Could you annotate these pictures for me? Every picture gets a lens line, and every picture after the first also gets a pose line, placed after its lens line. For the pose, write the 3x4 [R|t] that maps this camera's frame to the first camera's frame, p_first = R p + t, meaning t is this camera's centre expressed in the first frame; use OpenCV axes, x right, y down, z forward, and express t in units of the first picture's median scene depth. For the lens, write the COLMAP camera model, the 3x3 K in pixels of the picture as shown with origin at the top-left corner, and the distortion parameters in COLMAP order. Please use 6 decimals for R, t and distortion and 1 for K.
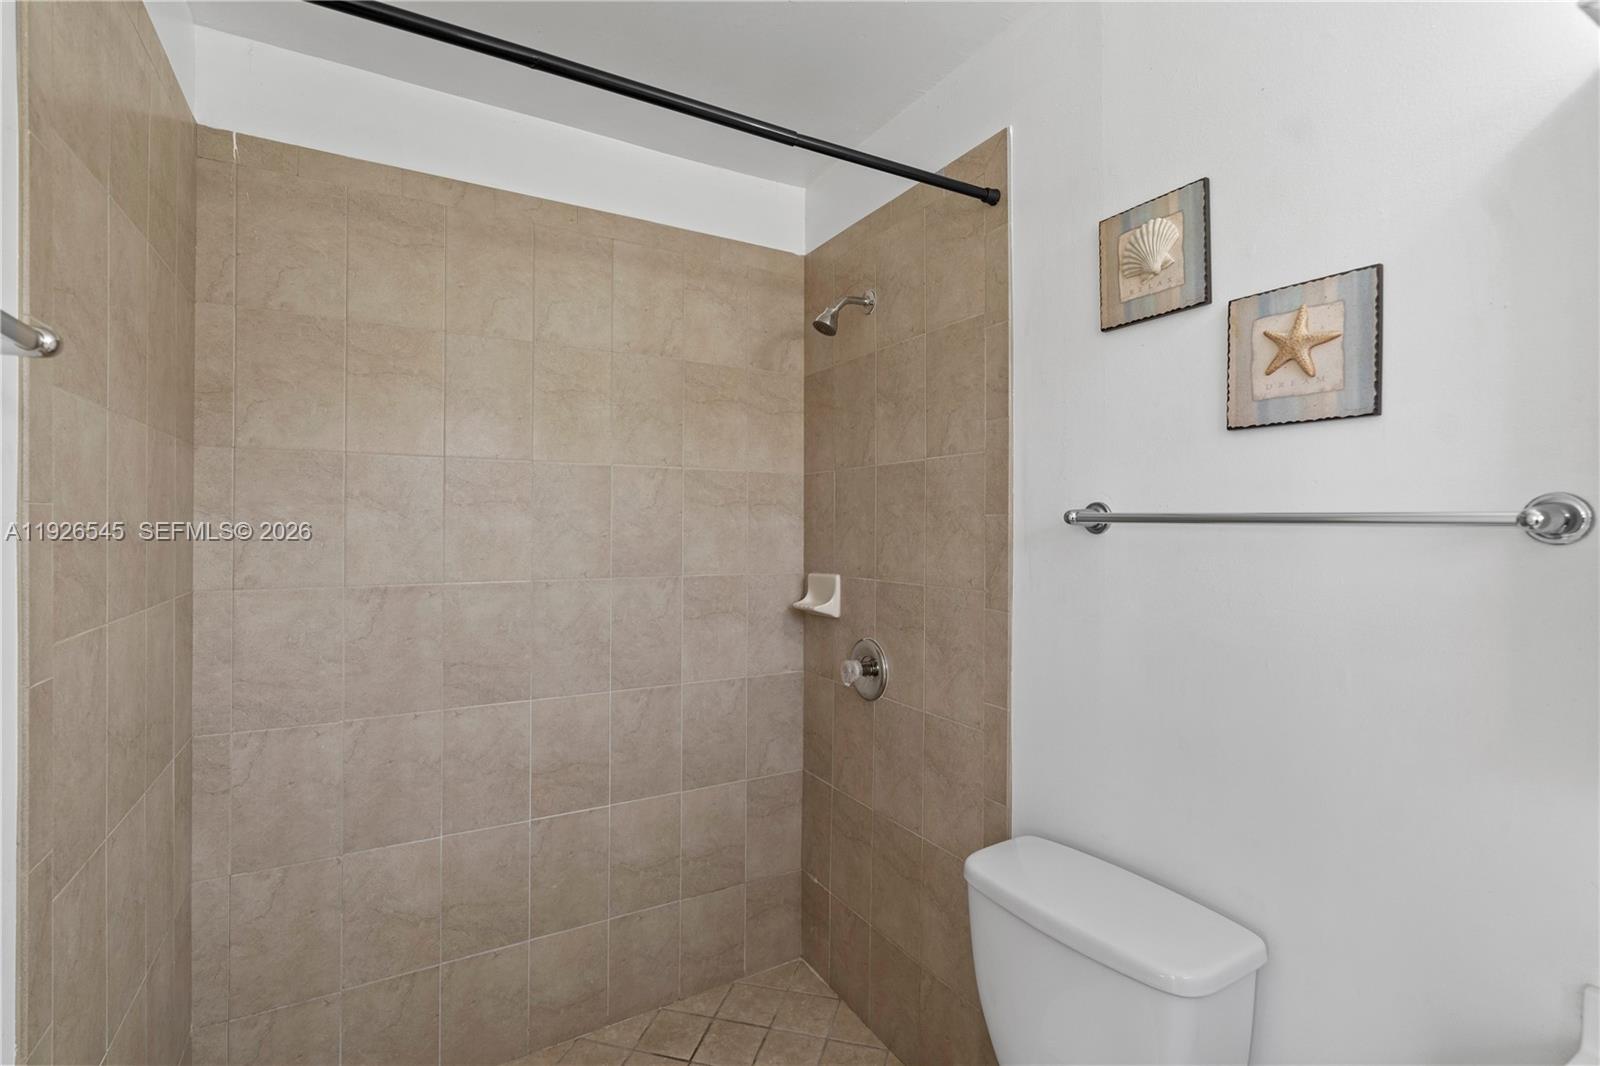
lens RADIAL K [[740.7, 0, 800.0], [0, 740.7, 533.0], [0, 0, 1]] dist [-0.013455, 0.004658]
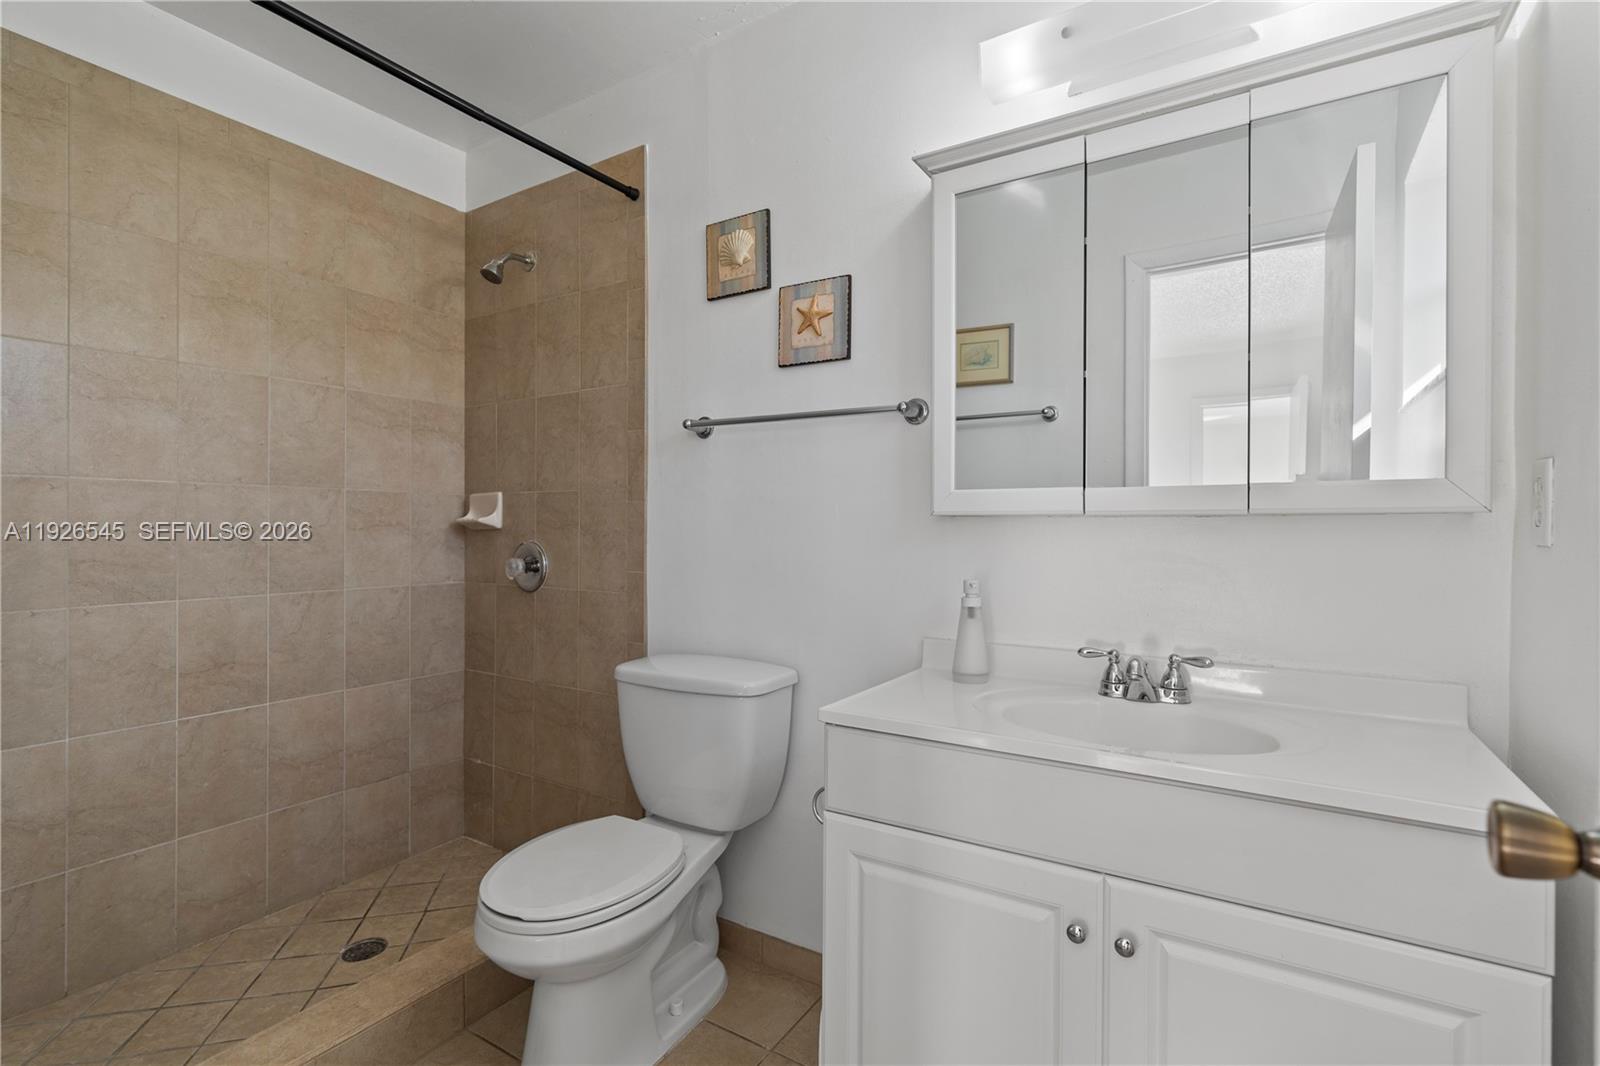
lens RADIAL K [[740.7, 0, 800.0], [0, 740.7, 533.0], [0, 0, 1]] dist [-0.013455, 0.004658]
pose [[0.884429, -0.000813, 0.466674, -0.081919], [0.000346, 0.999999, 0.001087, 0.132904], [-0.466674, -0.000800, 0.884429, -0.273564]]
